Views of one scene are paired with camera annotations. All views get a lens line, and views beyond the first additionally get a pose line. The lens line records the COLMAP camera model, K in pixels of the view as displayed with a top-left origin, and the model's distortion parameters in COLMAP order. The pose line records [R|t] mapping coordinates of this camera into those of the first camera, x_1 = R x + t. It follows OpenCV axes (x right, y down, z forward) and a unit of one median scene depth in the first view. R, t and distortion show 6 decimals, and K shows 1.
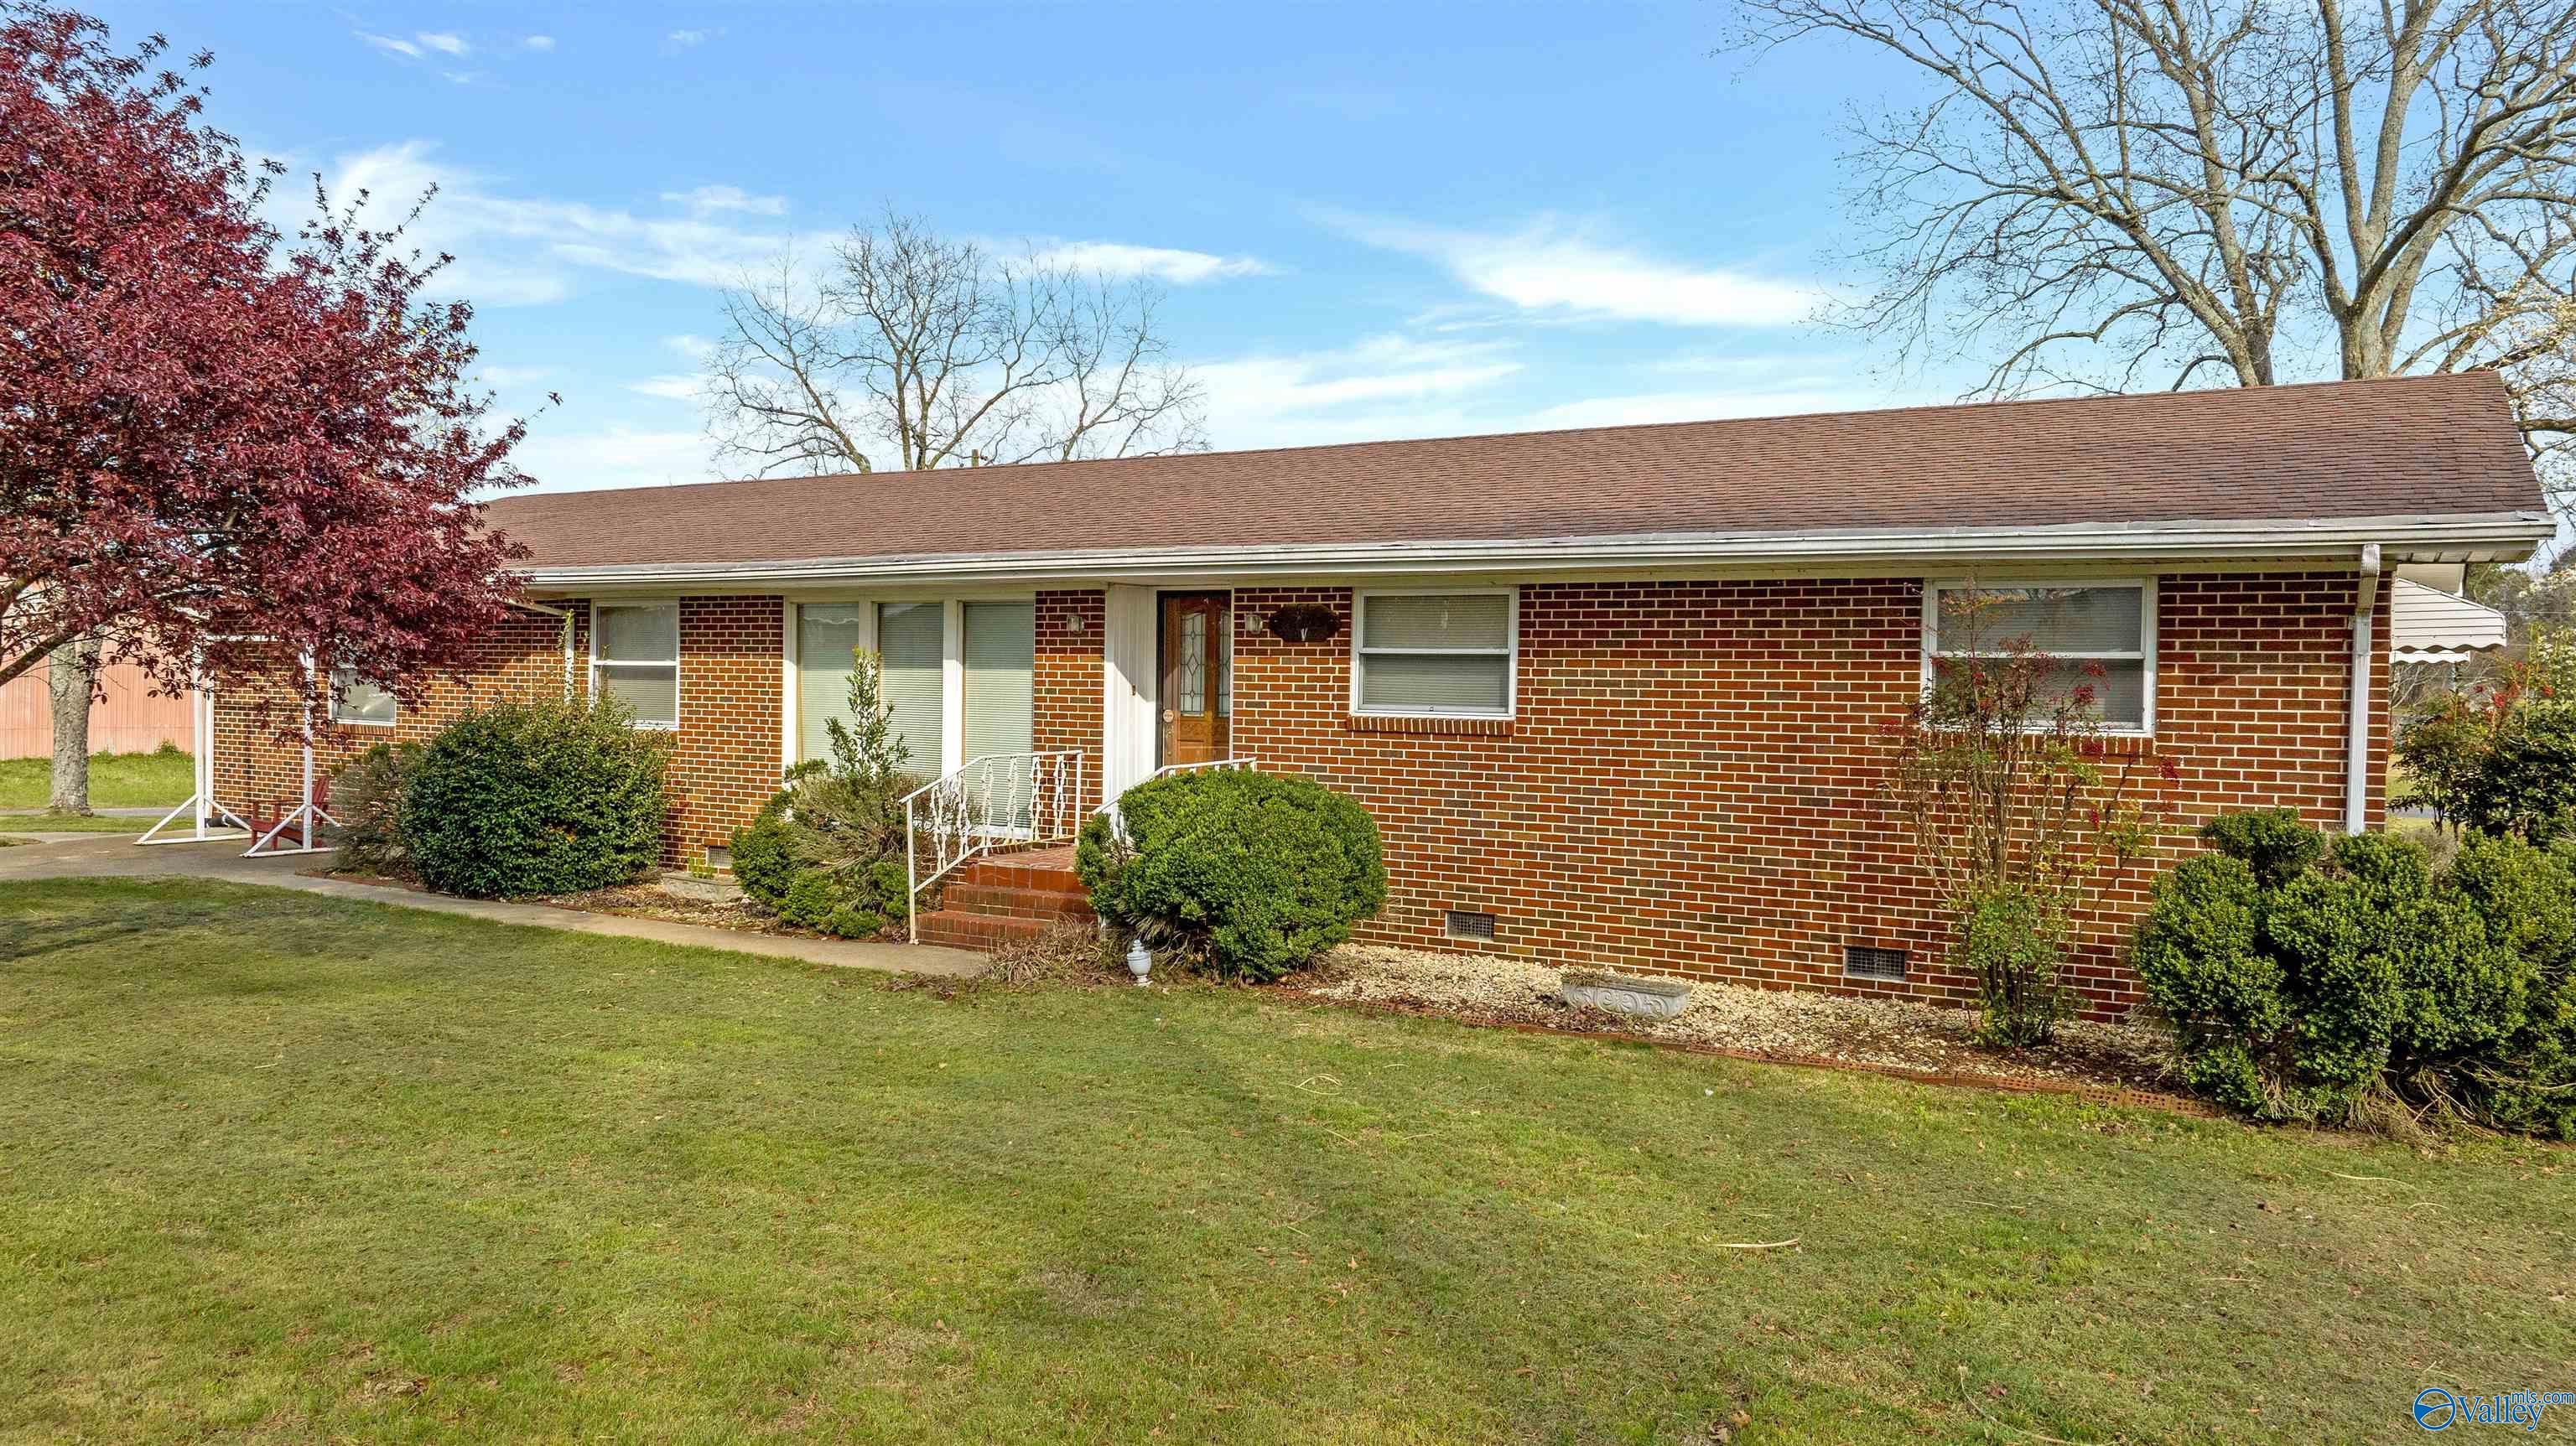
lens RADIAL K [[1754.0, 0, 1288.0], [0, 1754.0, 723.0], [0, 0, 1]] dist [-0.010251, 0.005327]
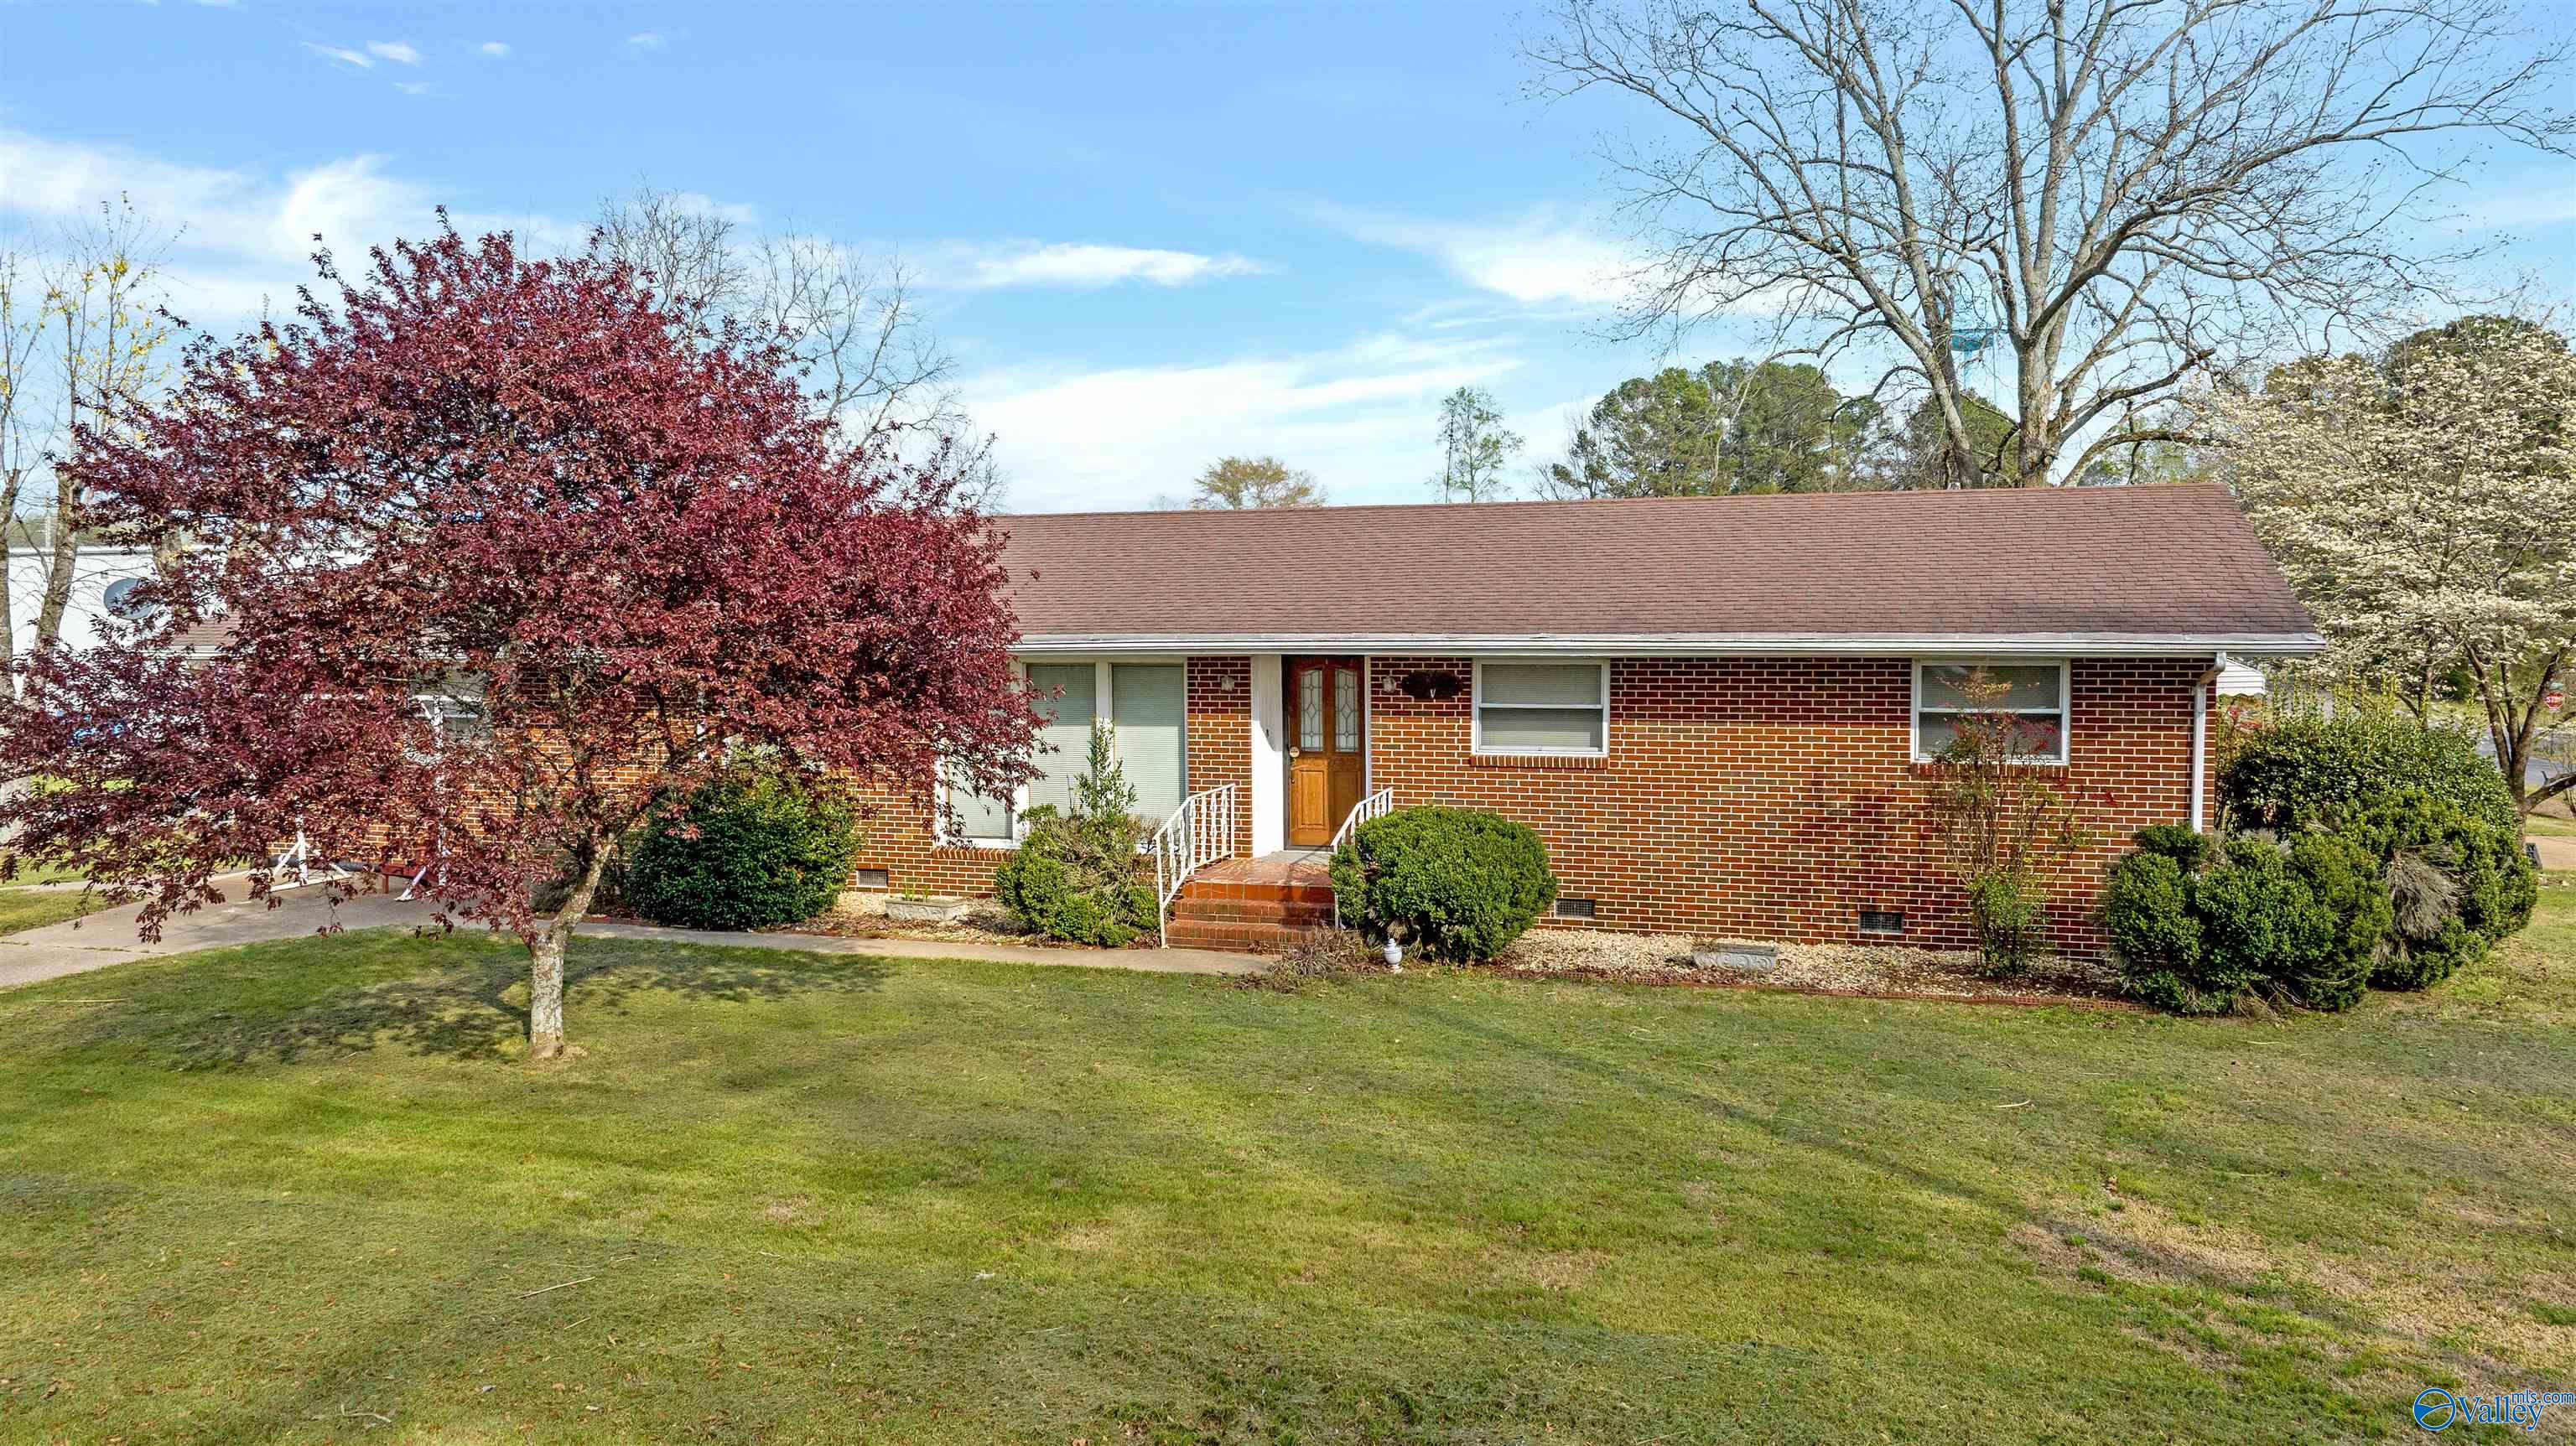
lens RADIAL K [[1789.0, 0, 1288.0], [0, 1789.0, 723.0], [0, 0, 1]] dist [0.024640, -0.102855]
pose [[0.977661, -0.038729, 0.206588, -0.427334], [0.030374, 0.998593, 0.043462, -0.102662], [-0.207981, -0.036216, 0.977462, -0.327478]]
